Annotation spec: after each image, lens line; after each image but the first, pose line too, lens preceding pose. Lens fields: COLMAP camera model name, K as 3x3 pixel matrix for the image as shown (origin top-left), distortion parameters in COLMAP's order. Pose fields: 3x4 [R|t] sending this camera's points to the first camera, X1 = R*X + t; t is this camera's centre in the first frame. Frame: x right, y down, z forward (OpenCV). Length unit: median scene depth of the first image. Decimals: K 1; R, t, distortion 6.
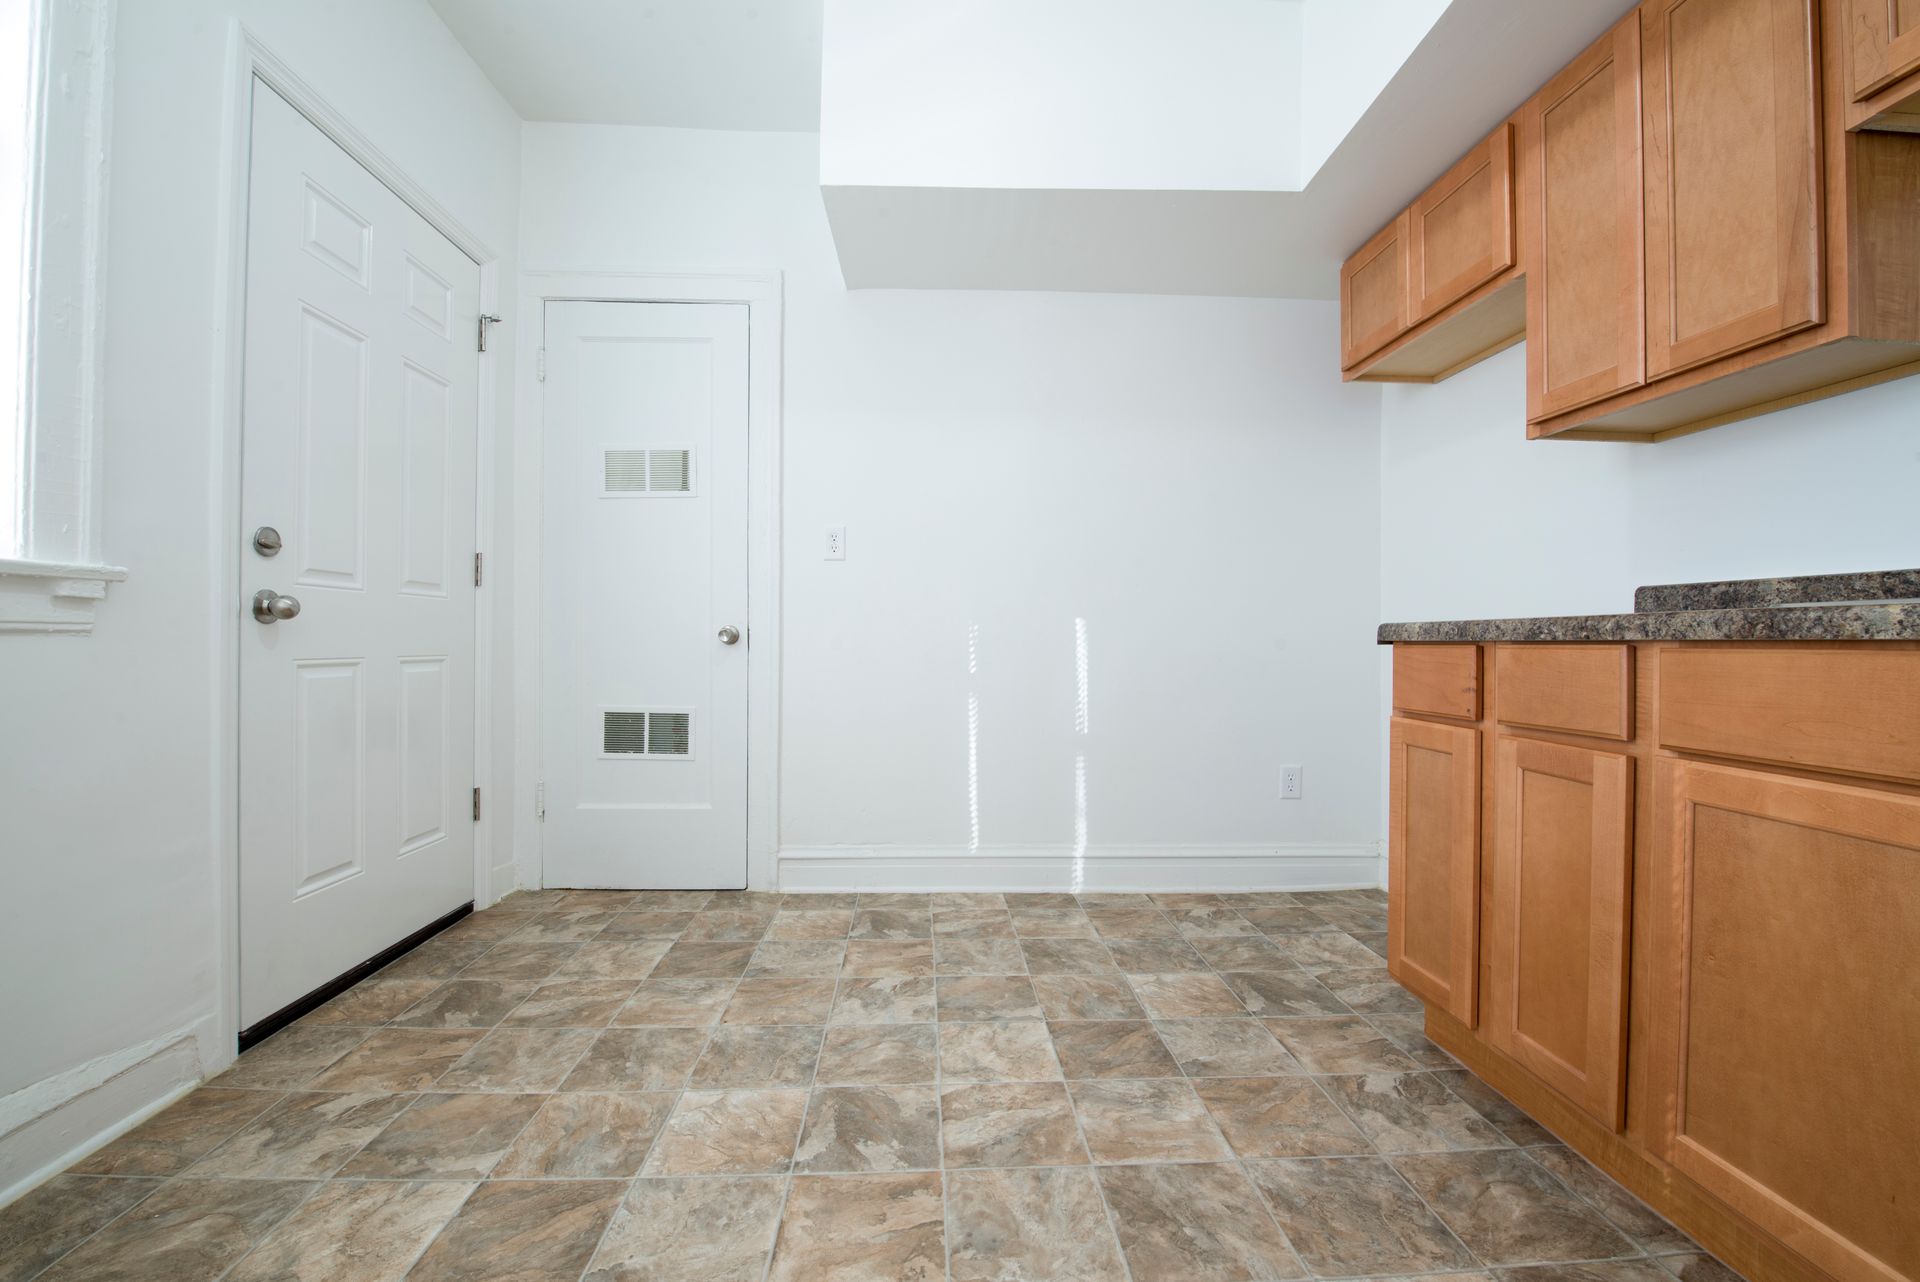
lens RADIAL K [[766.5, 0, 955.3], [0, 766.5, 642.5], [0, 0, 1]] dist [-0.014339, -0.002858]
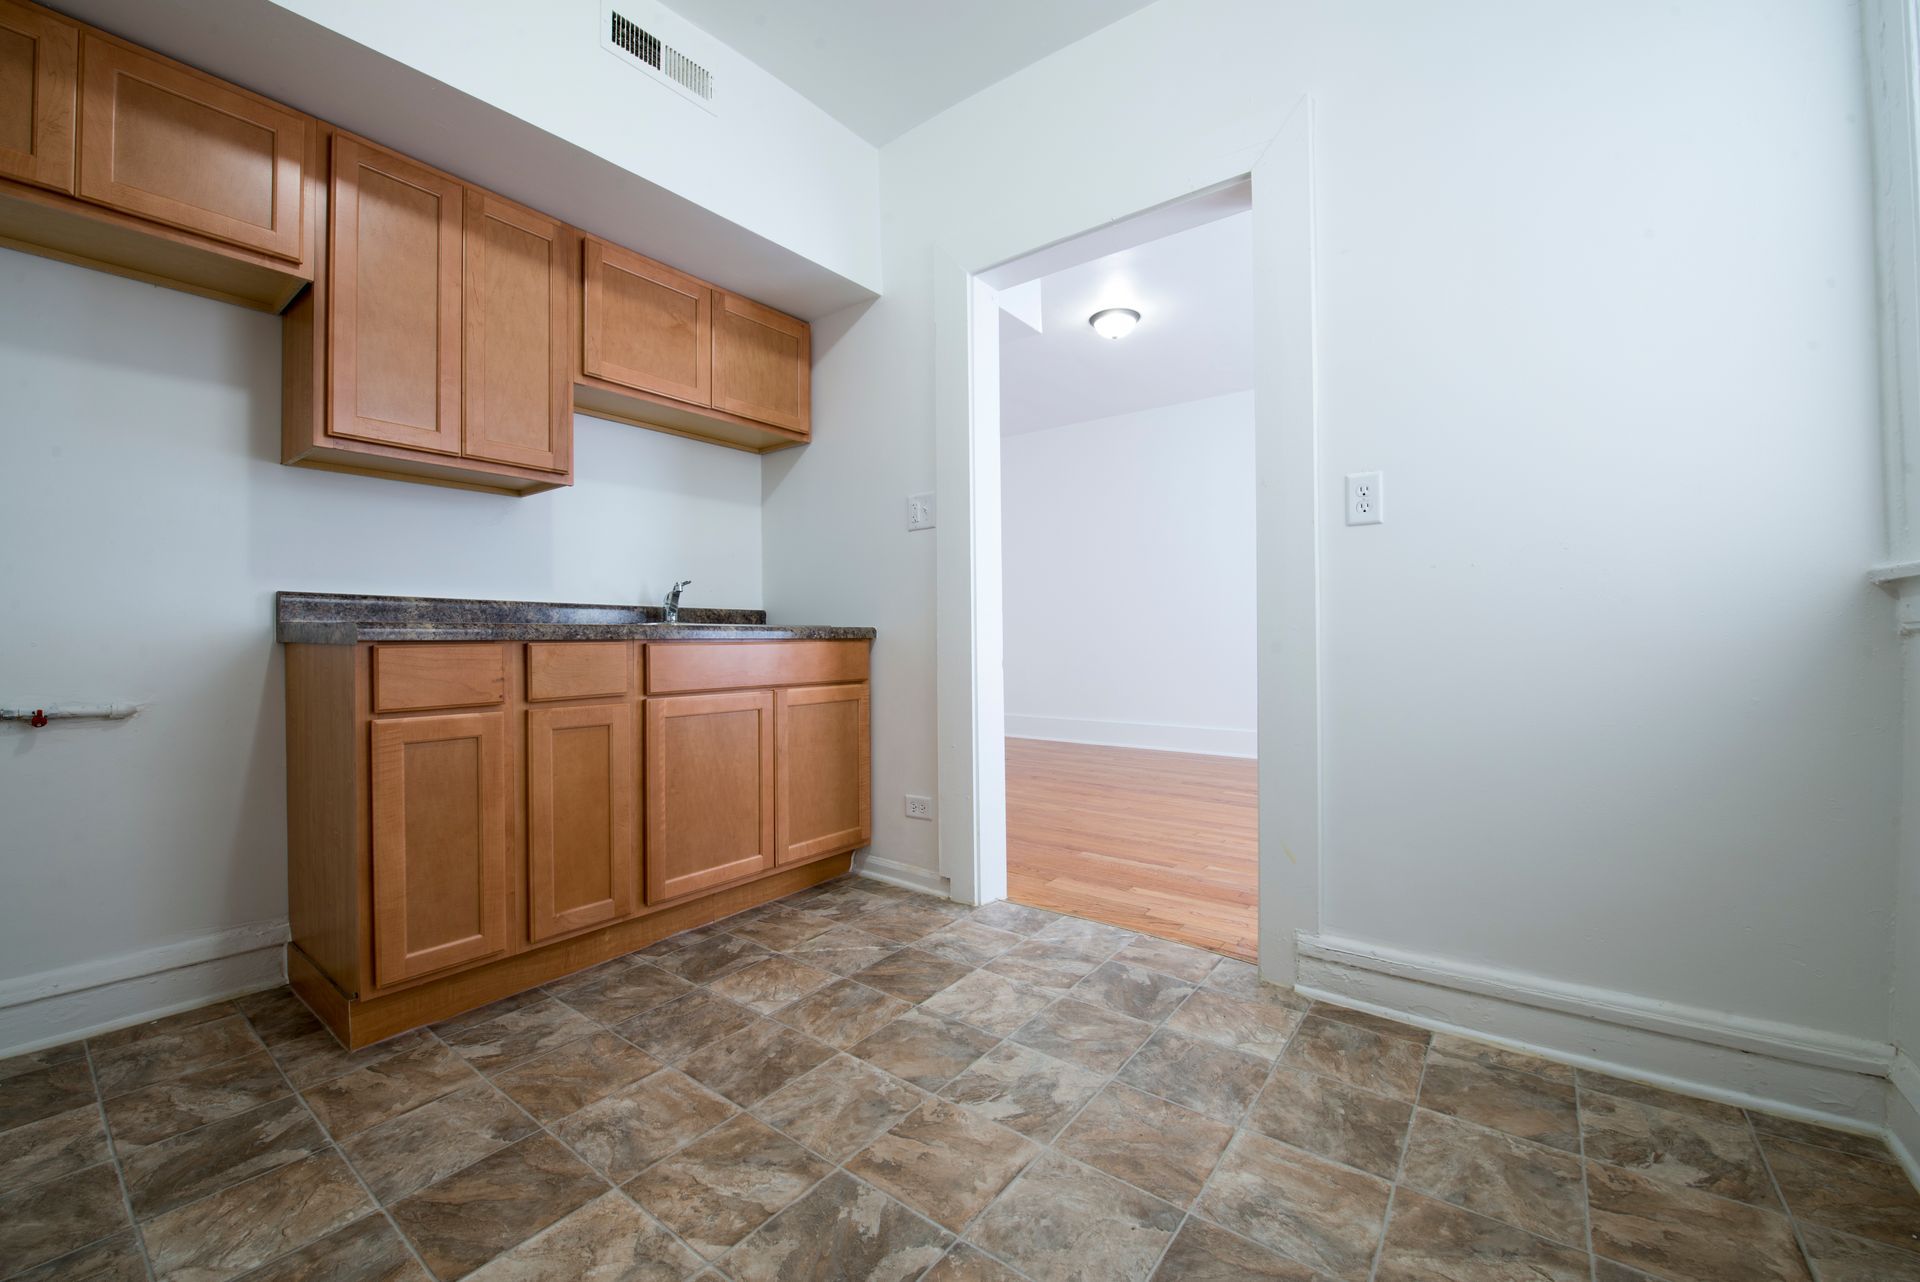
lens RADIAL K [[766.5, 0, 955.3], [0, 766.5, 642.5], [0, 0, 1]] dist [-0.014339, -0.002858]
pose [[-0.767569, -0.002278, 0.640962, -0.759800], [0.002290, 0.999978, 0.006297, -0.004490], [-0.640962, 0.006301, -0.767547, 1.633450]]
